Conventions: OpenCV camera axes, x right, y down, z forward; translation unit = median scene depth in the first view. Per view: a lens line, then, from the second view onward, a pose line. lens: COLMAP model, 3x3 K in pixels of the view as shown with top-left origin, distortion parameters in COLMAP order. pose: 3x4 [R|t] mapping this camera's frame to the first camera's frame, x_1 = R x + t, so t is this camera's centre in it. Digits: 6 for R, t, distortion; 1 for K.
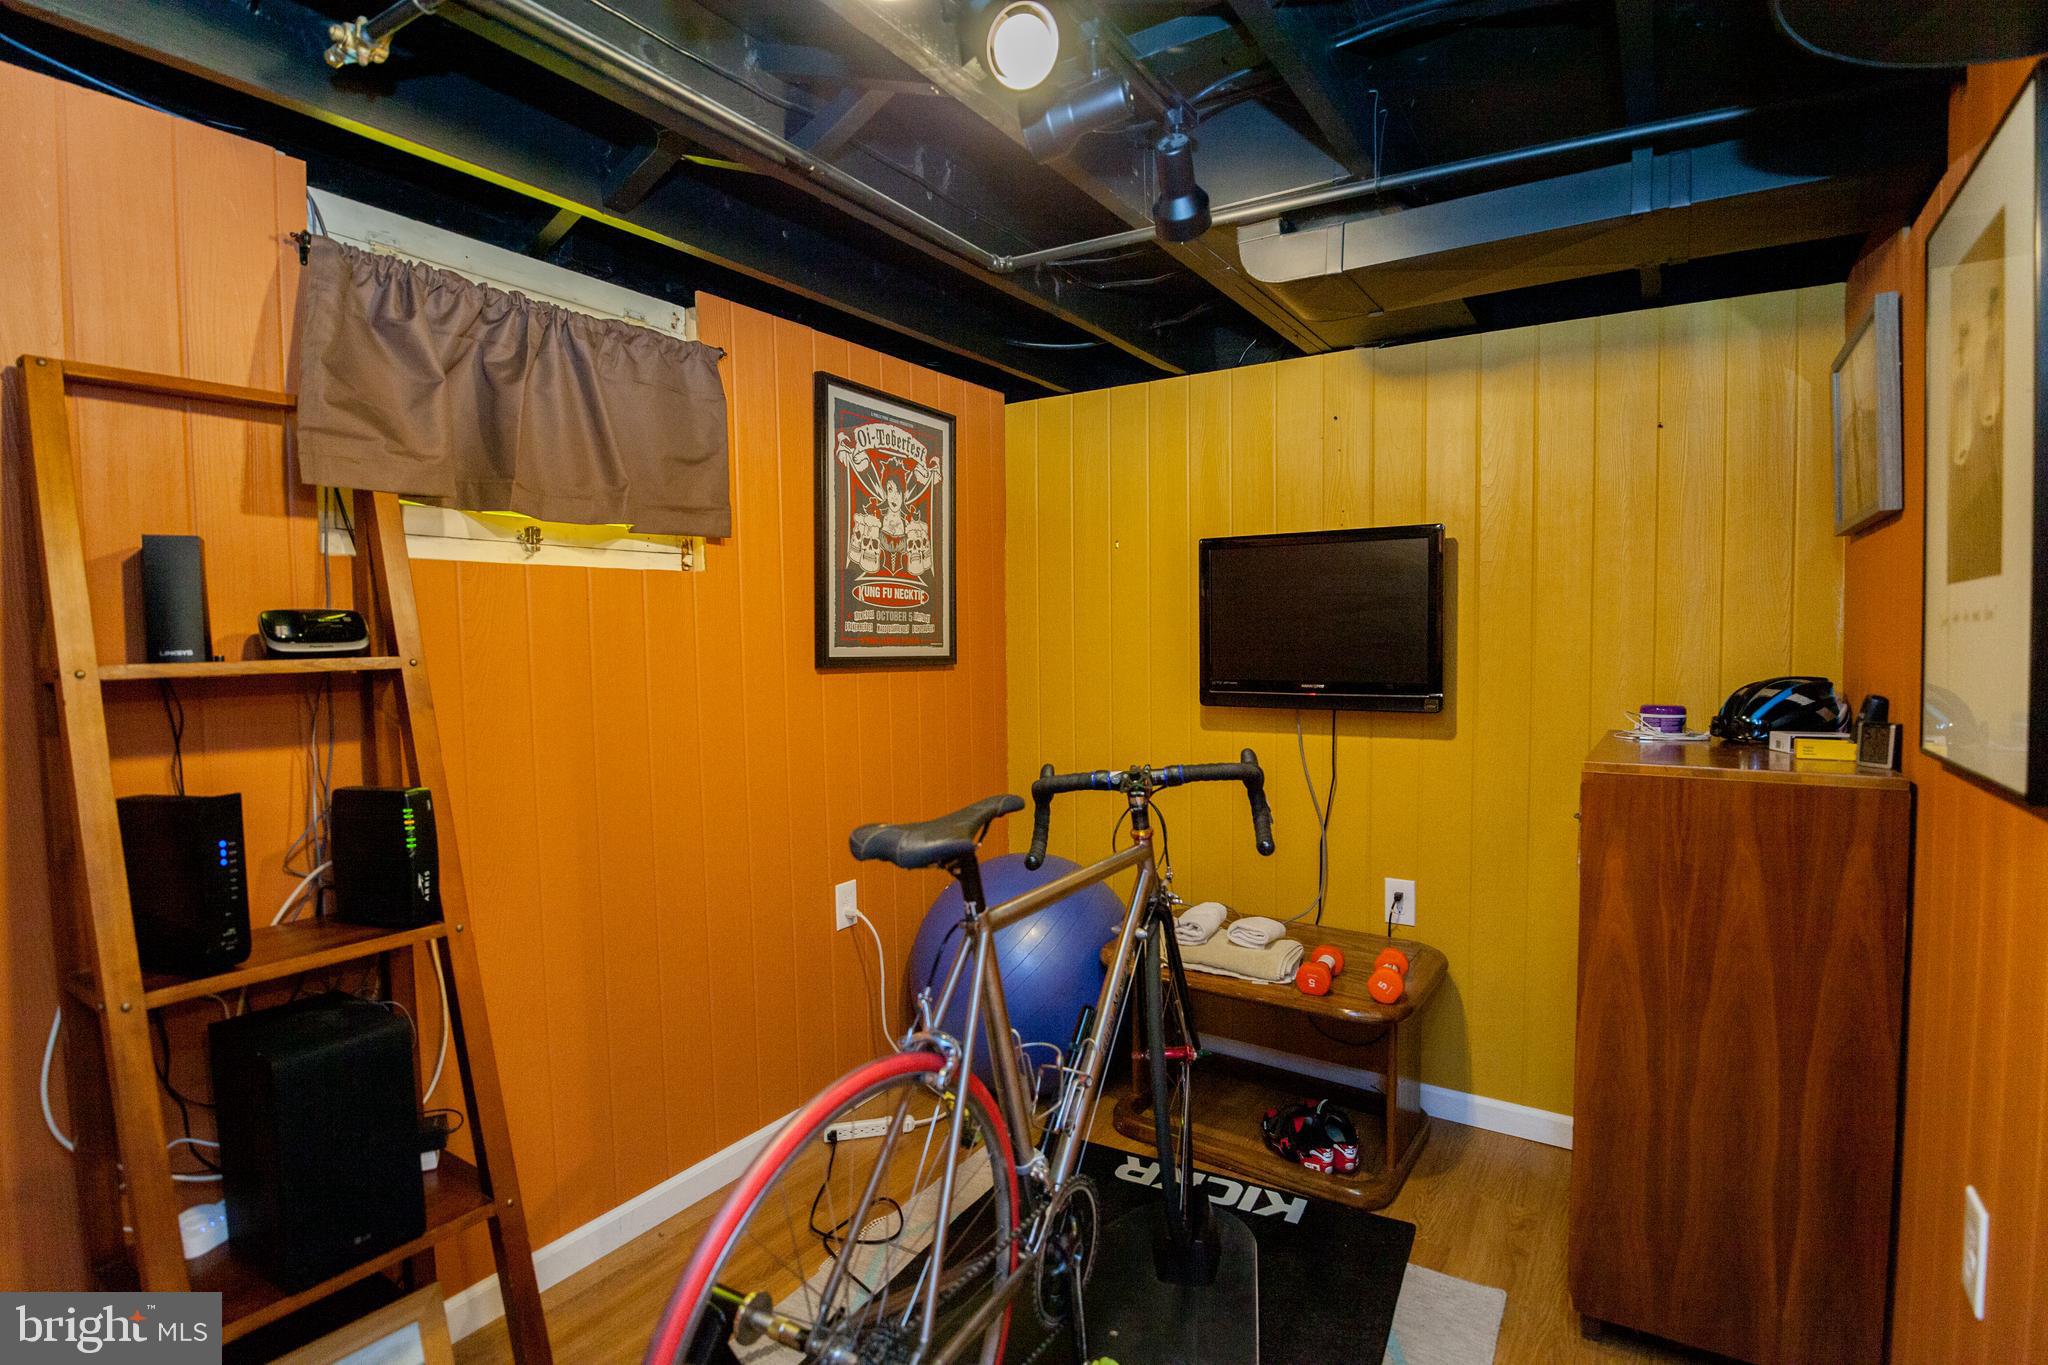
lens RADIAL K [[995.8, 0, 1033.7], [0, 995.8, 679.1], [0, 0, 1]] dist [-0.022786, -0.005825]
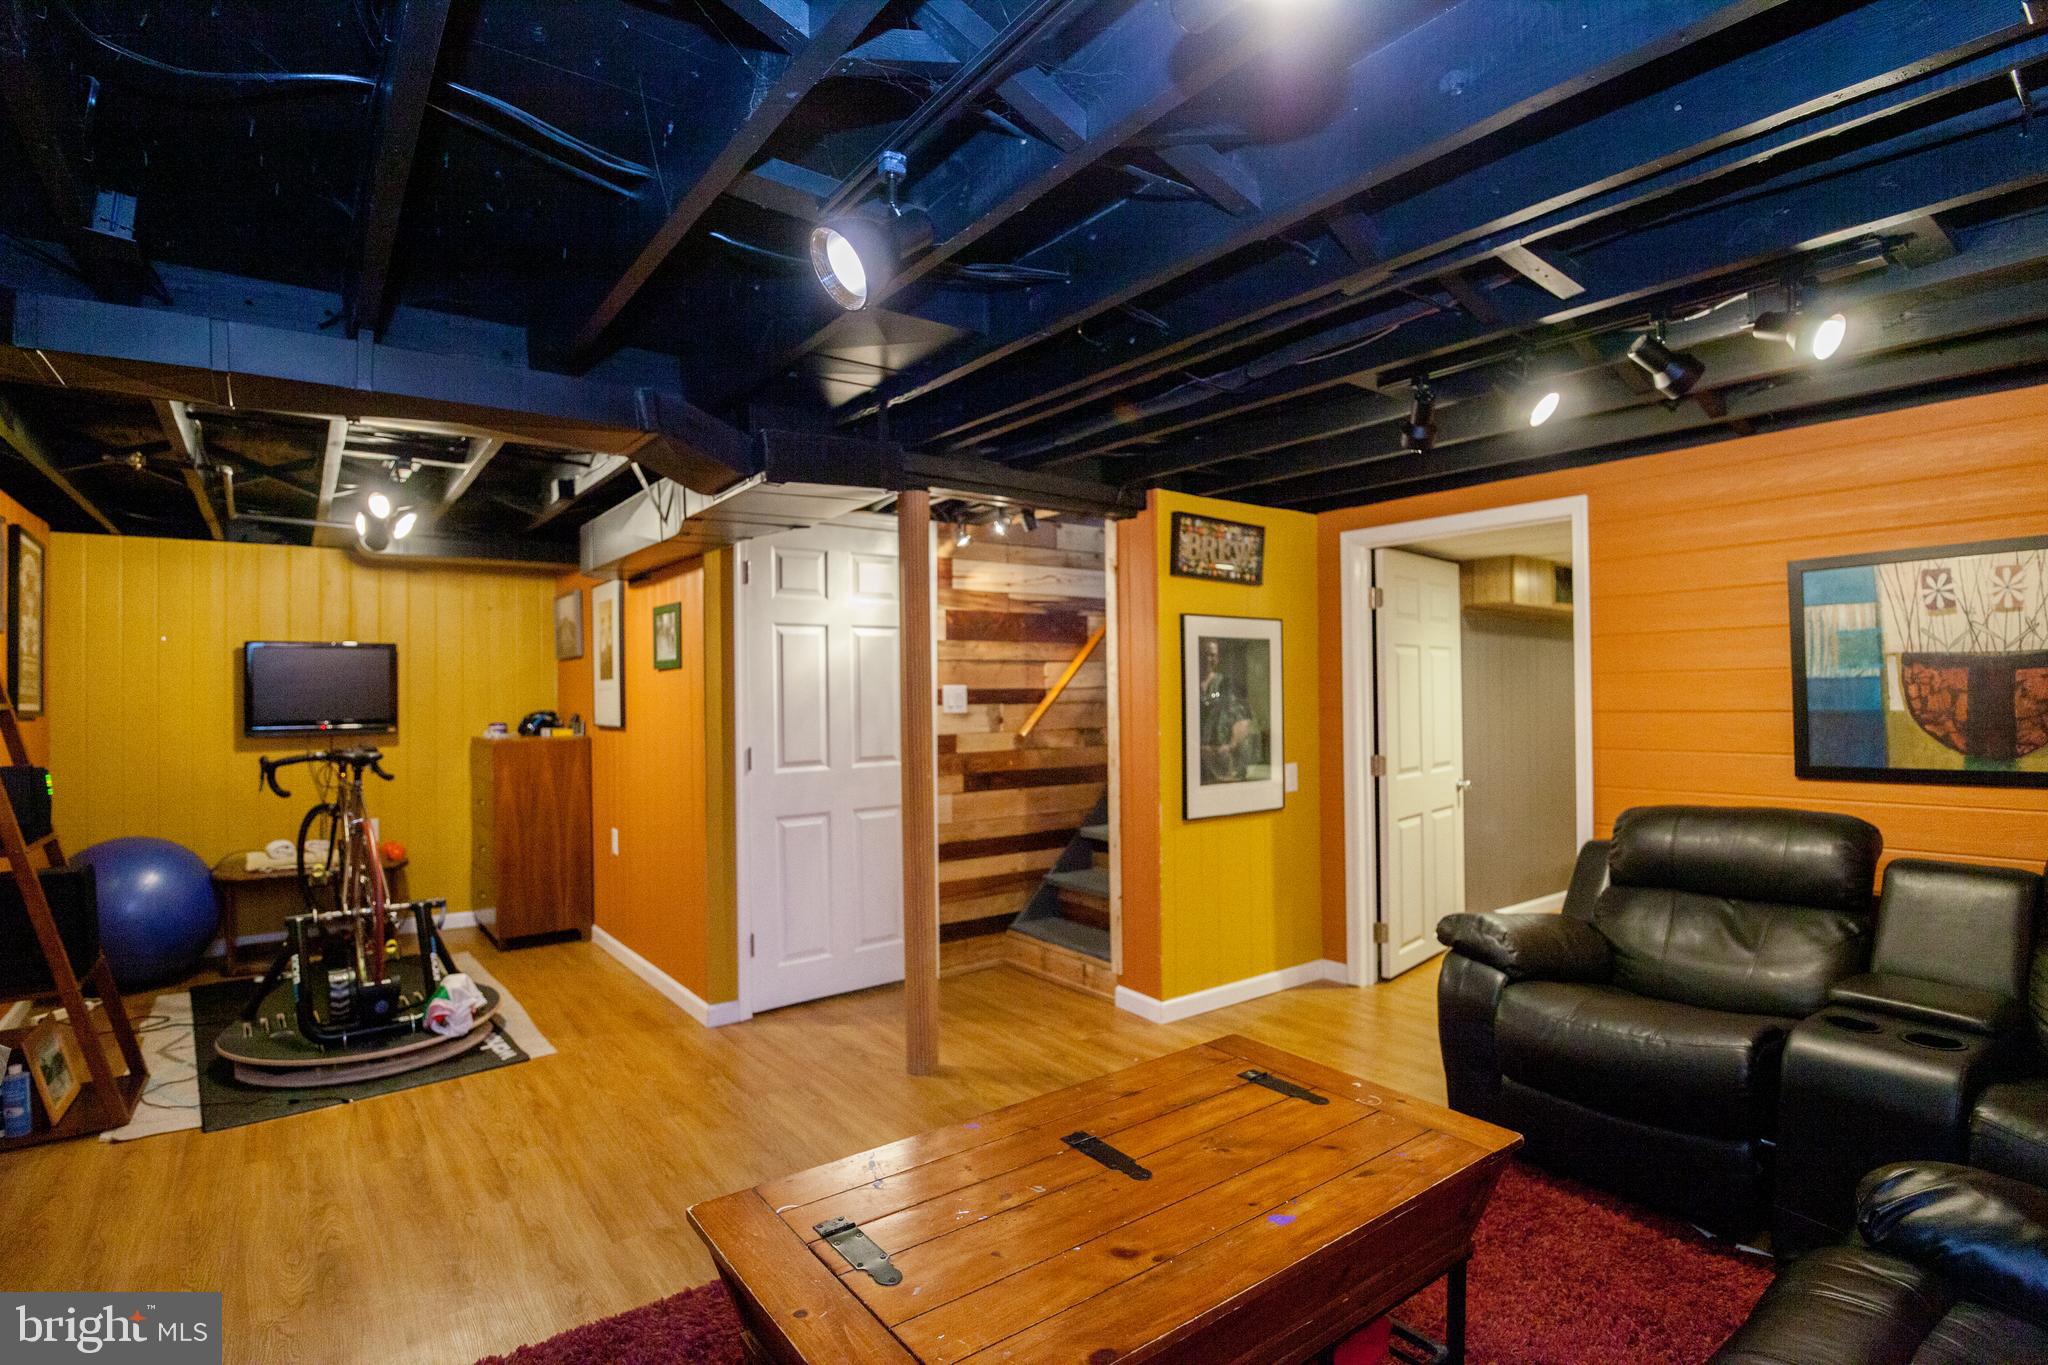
lens RADIAL K [[995.8, 0, 1033.7], [0, 995.8, 679.1], [0, 0, 1]] dist [-0.022786, -0.005825]
pose [[0.341655, 0.016370, 0.939683, -1.245828], [0.048230, 0.998225, -0.034925, 0.067342], [-0.938587, 0.057253, 0.340260, -1.126563]]
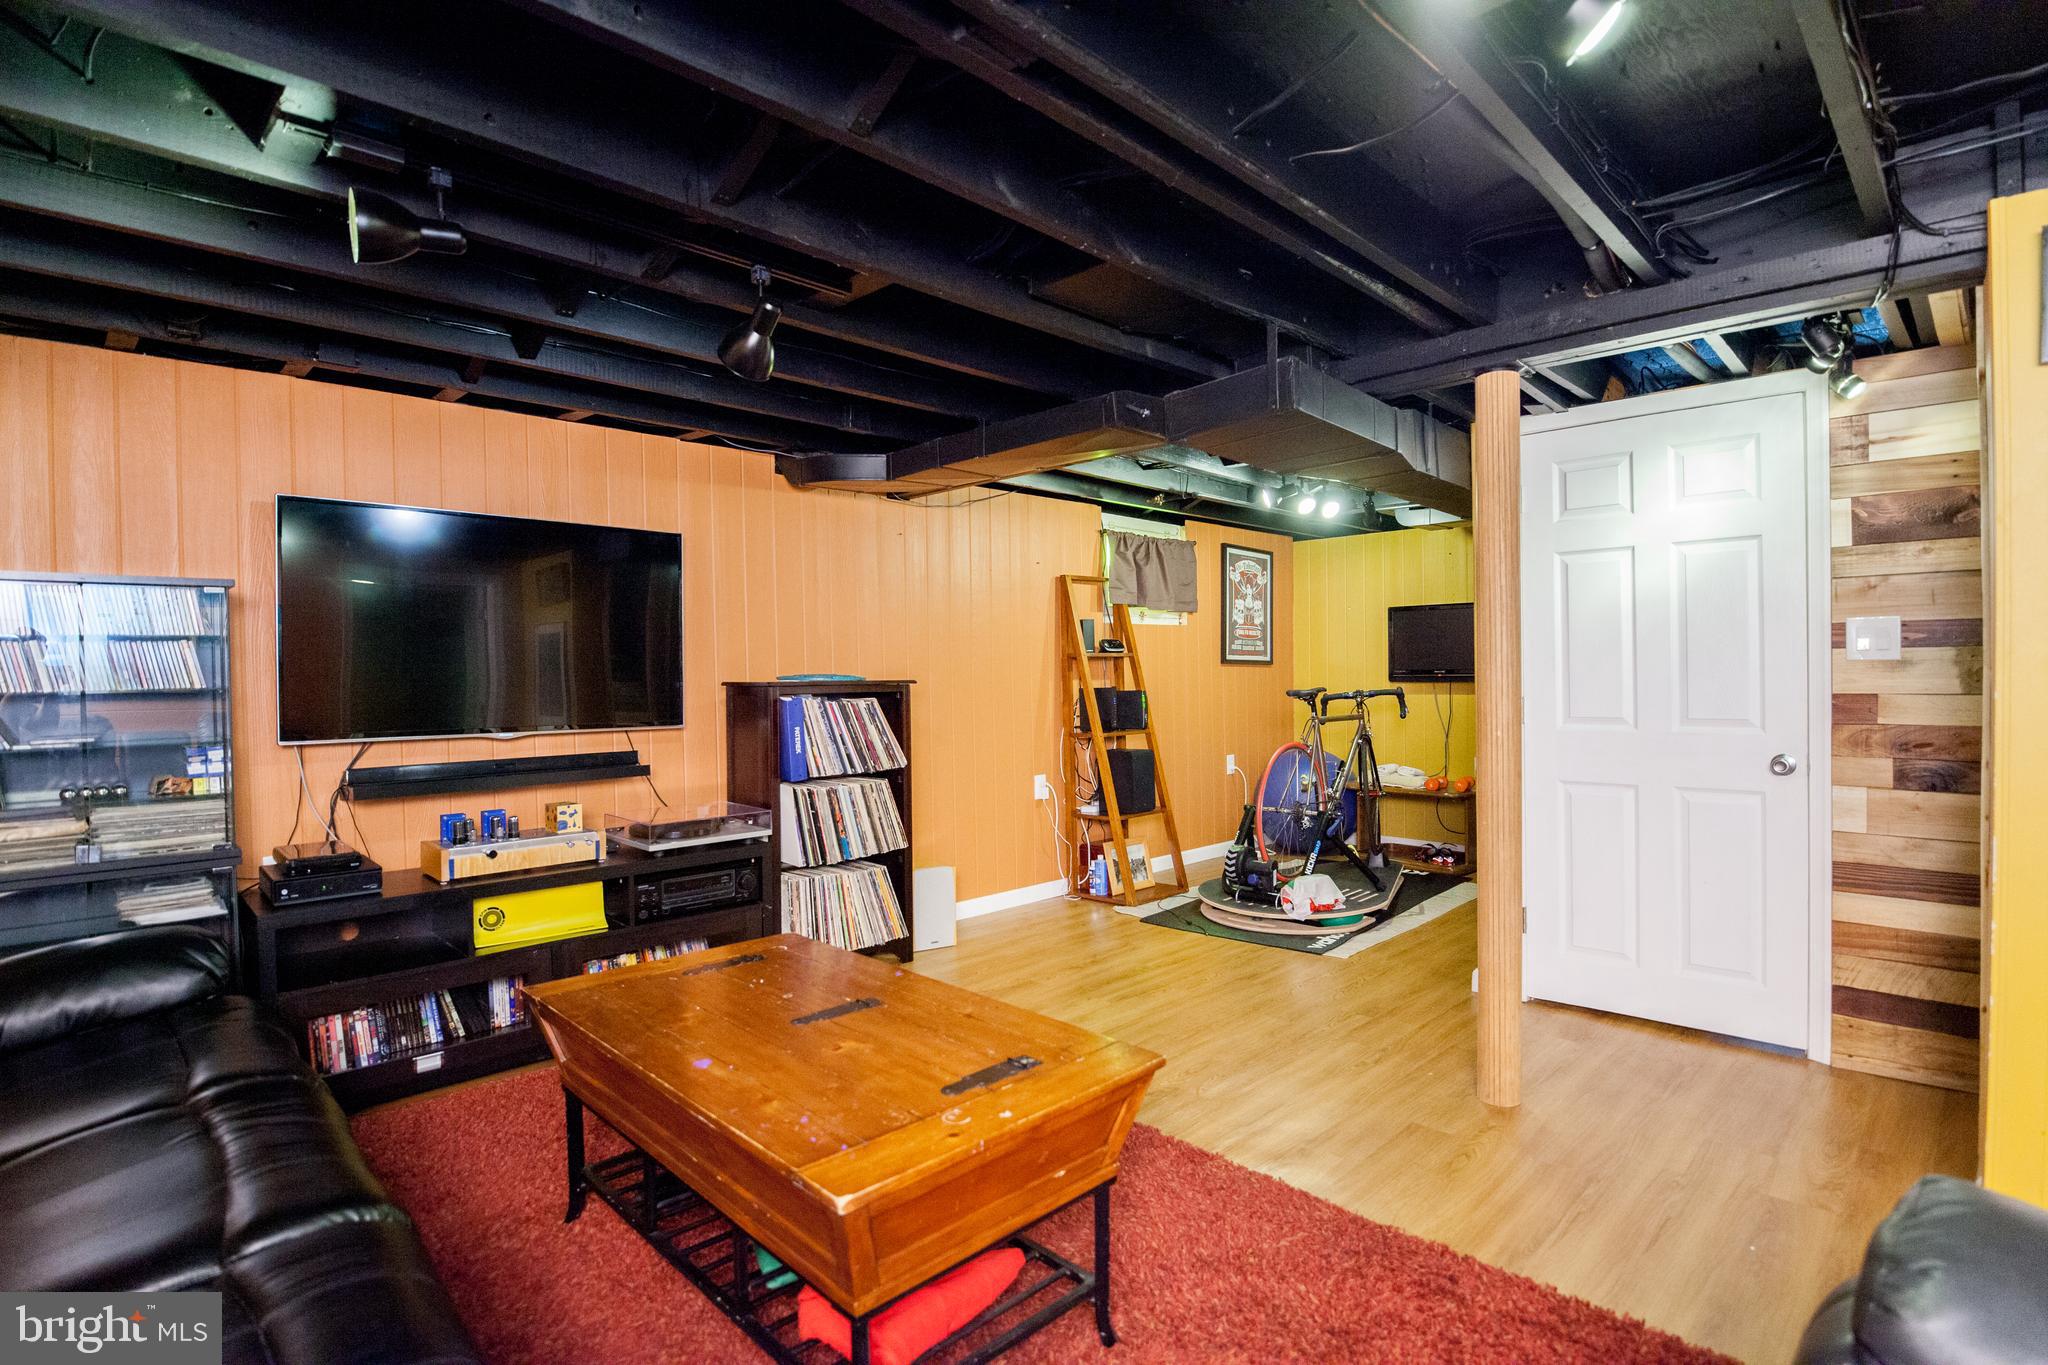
lens RADIAL K [[995.8, 0, 1033.7], [0, 995.8, 679.1], [0, 0, 1]] dist [-0.022786, -0.005825]
pose [[0.976682, 0.001764, -0.214684, -0.169905], [-0.009420, 0.999355, -0.034643, 0.135818], [0.214484, 0.035858, 0.976069, -1.732214]]
